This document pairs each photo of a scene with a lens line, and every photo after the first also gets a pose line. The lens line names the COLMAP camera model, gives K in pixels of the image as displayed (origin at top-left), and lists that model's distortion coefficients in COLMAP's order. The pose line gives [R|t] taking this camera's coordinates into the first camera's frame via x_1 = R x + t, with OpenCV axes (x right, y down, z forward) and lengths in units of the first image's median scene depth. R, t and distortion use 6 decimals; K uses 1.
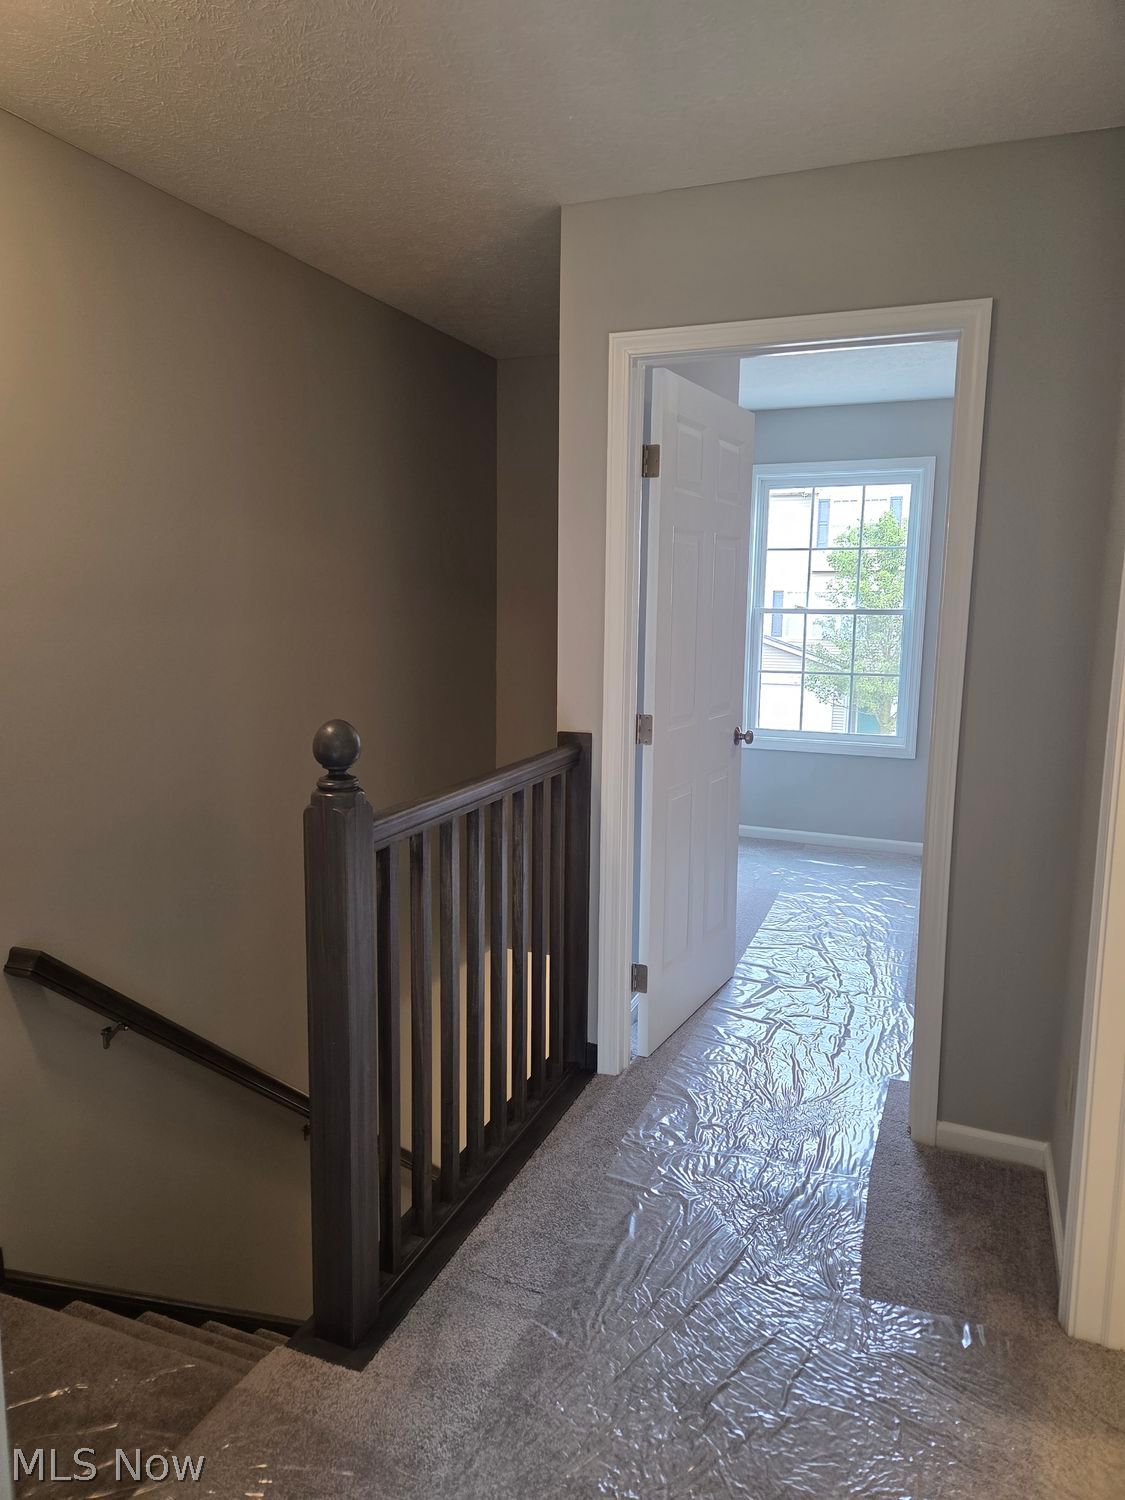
lens RADIAL K [[1010.4, 0, 556.5], [0, 1010.4, 745.3], [0, 0, 1]] dist [0.081842, -0.071122]
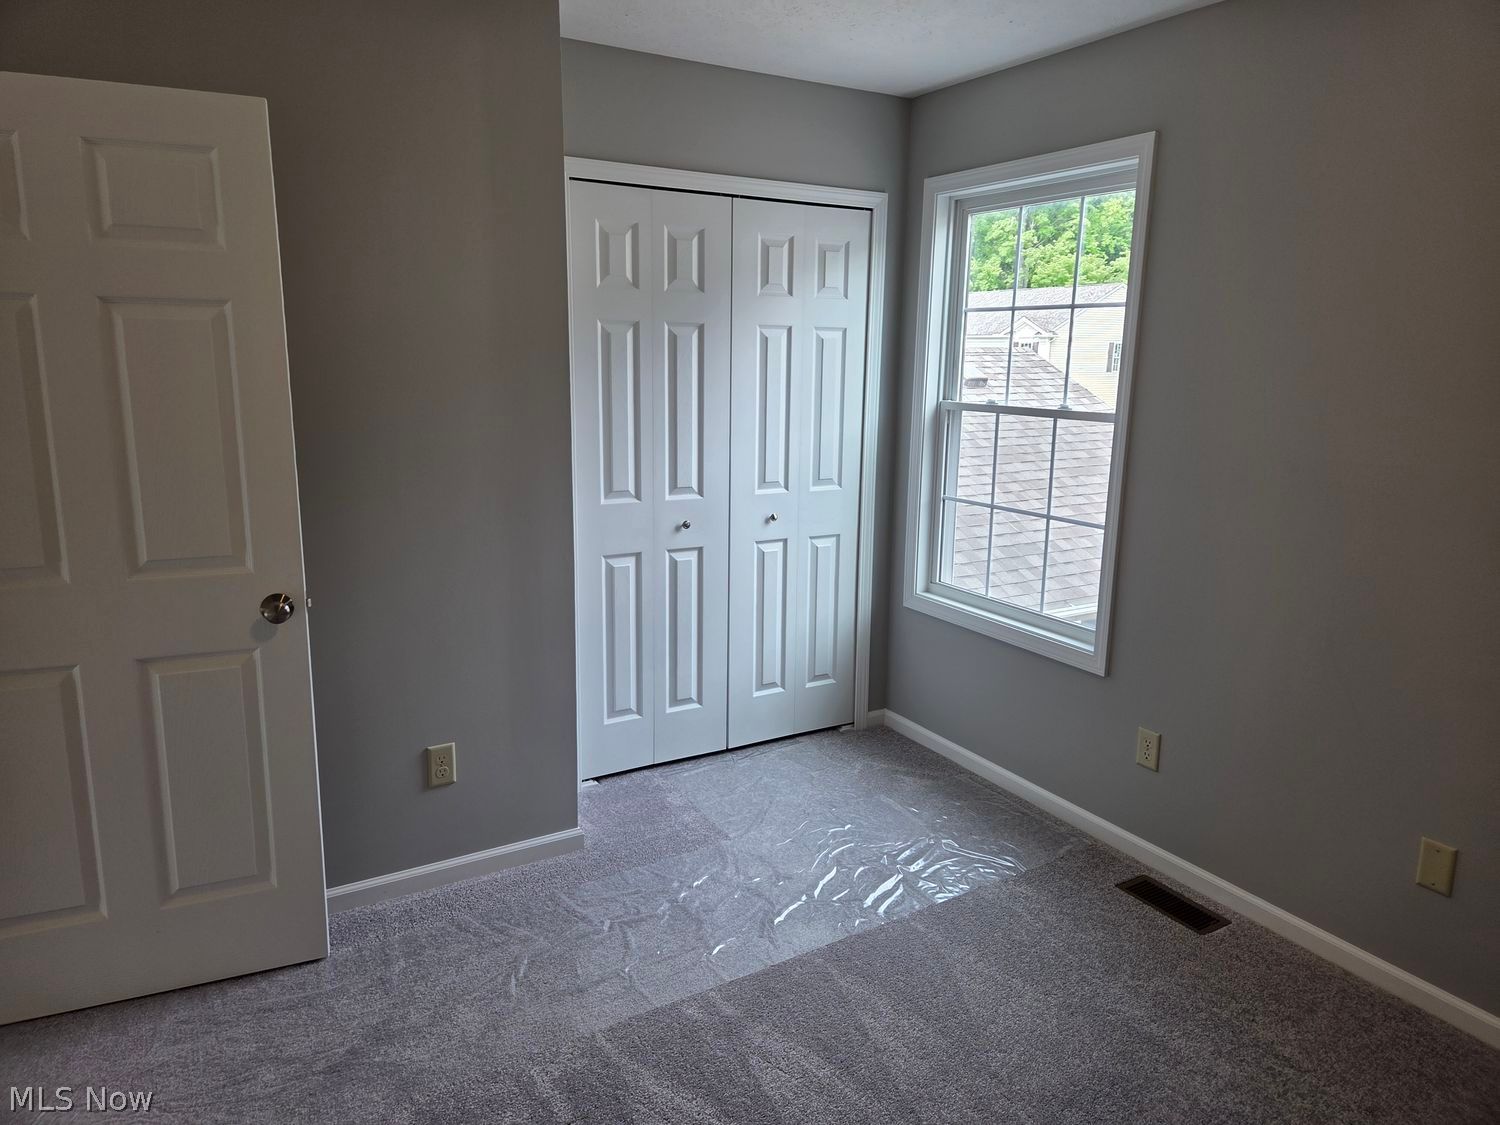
lens RADIAL K [[1010.4, 0, 746.5], [0, 1010.4, 564.5], [0, 0, 1]] dist [0.081842, -0.071122]
pose [[0.790305, 0.136166, -0.597392, 0.519010], [-0.096787, 0.990496, 0.097726, -0.084728], [0.605021, -0.019413, 0.795973, 0.413055]]
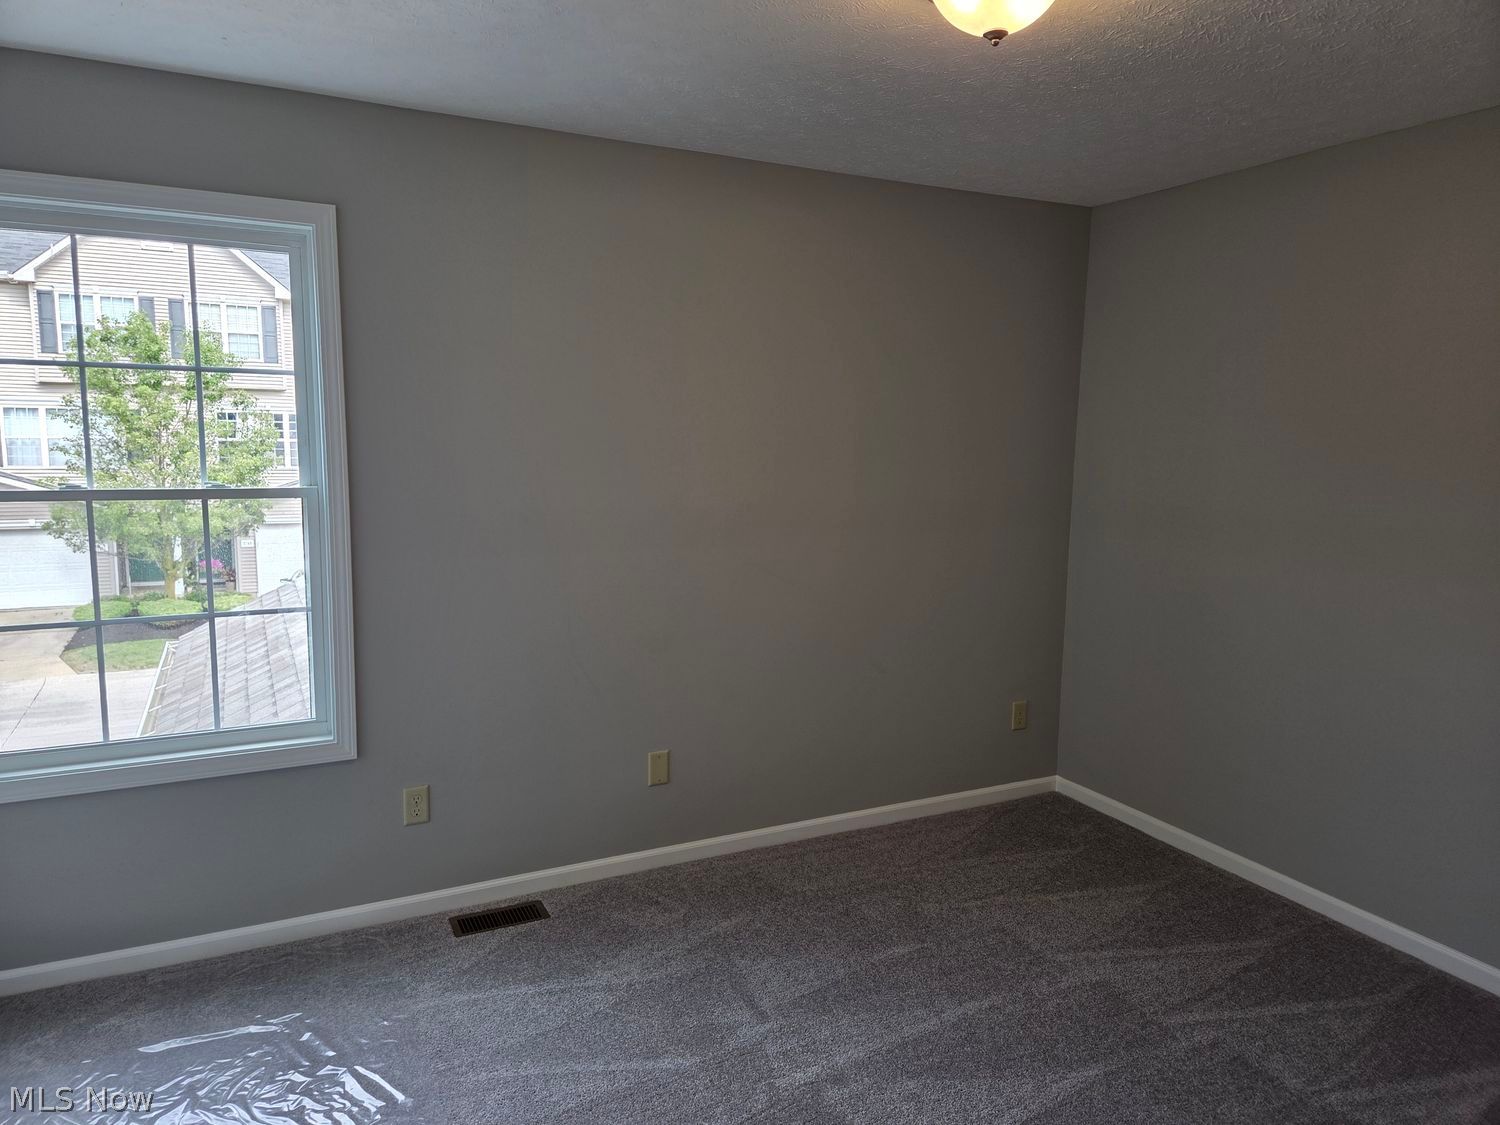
lens RADIAL K [[1010.4, 0, 746.5], [0, 1010.4, 564.5], [0, 0, 1]] dist [0.081842, -0.071122]
pose [[0.667235, -0.095523, 0.738696, 0.092450], [0.094715, 0.994573, 0.043058, -0.092915], [-0.738800, 0.041236, 0.672662, 0.459247]]
